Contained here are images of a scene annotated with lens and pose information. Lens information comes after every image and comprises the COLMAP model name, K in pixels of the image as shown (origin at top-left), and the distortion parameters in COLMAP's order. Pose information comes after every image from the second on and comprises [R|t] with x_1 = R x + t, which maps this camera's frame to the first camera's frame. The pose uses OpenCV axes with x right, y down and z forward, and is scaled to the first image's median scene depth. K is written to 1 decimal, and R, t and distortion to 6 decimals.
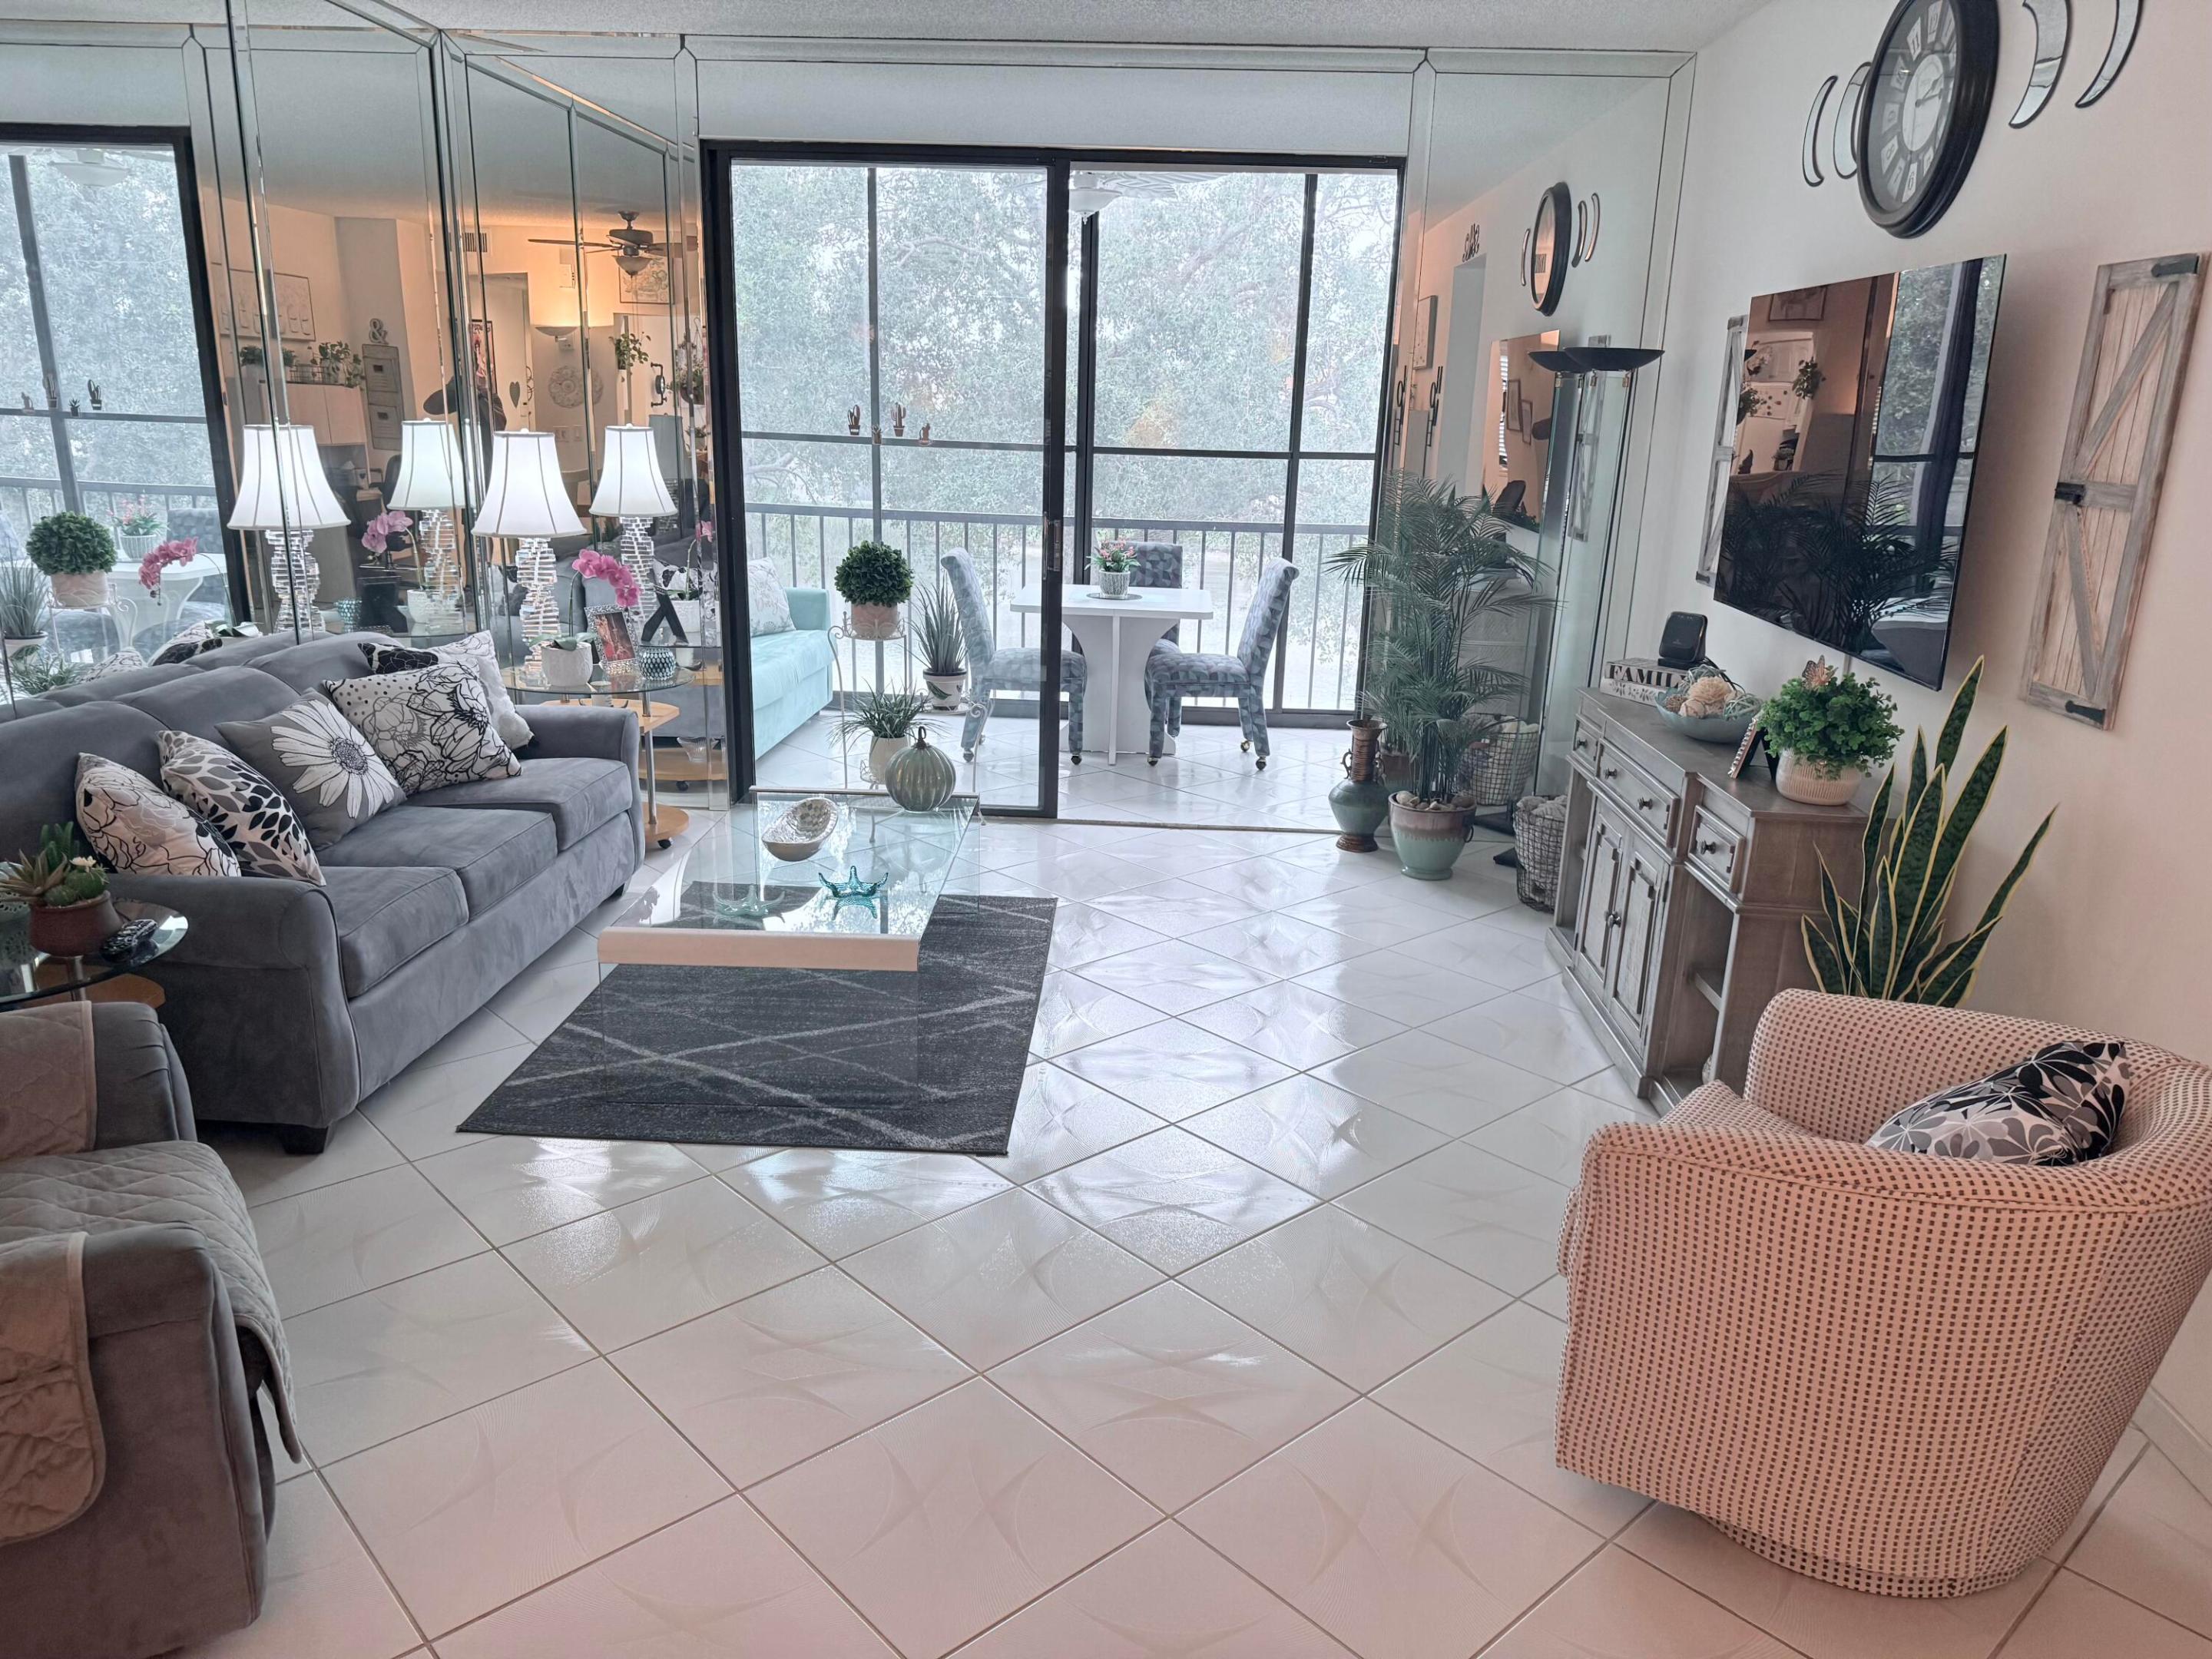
lens RADIAL K [[1558.0, 0, 1109.4], [0, 1558.0, 836.9], [0, 0, 1]] dist [0.041923, -0.005681]
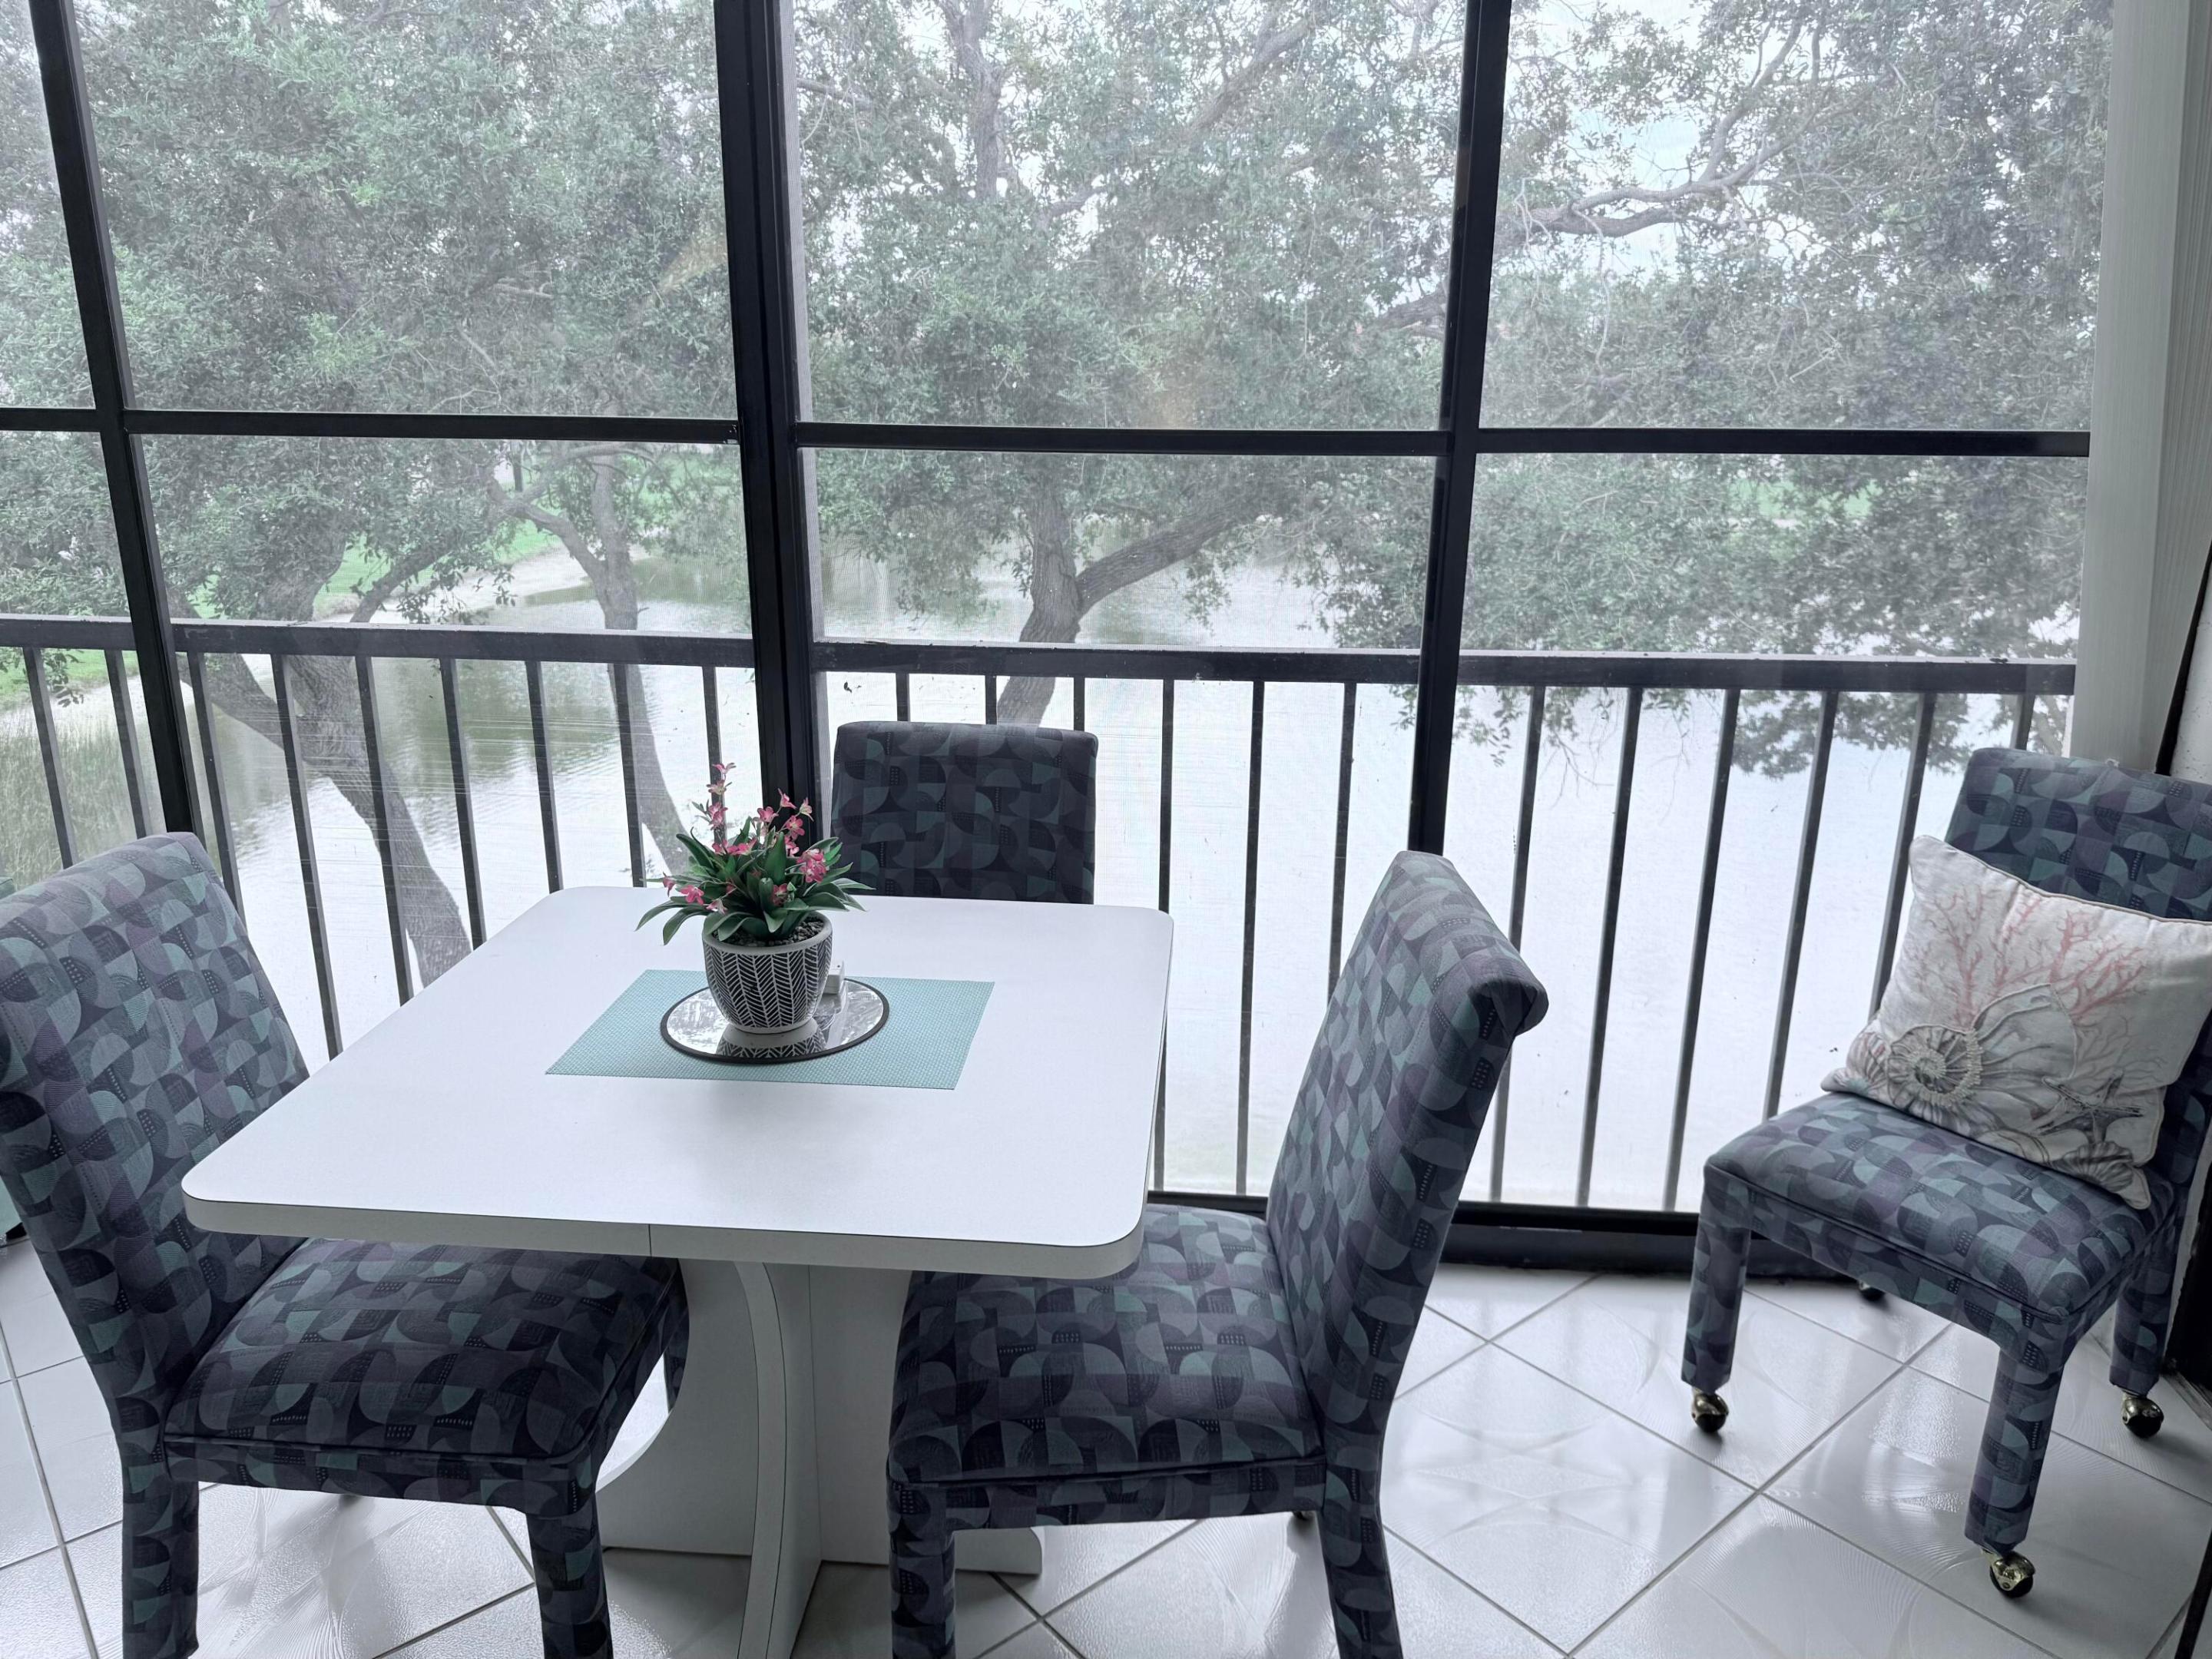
lens RADIAL K [[1558.0, 0, 1100.7], [0, 1558.0, 829.2], [0, 0, 1]] dist [0.041923, -0.005681]
pose [[0.999035, -0.009438, -0.042906, 0.061624], [0.010206, 0.999791, 0.017700, -0.174370], [0.042730, -0.018121, 0.998922, 0.690565]]
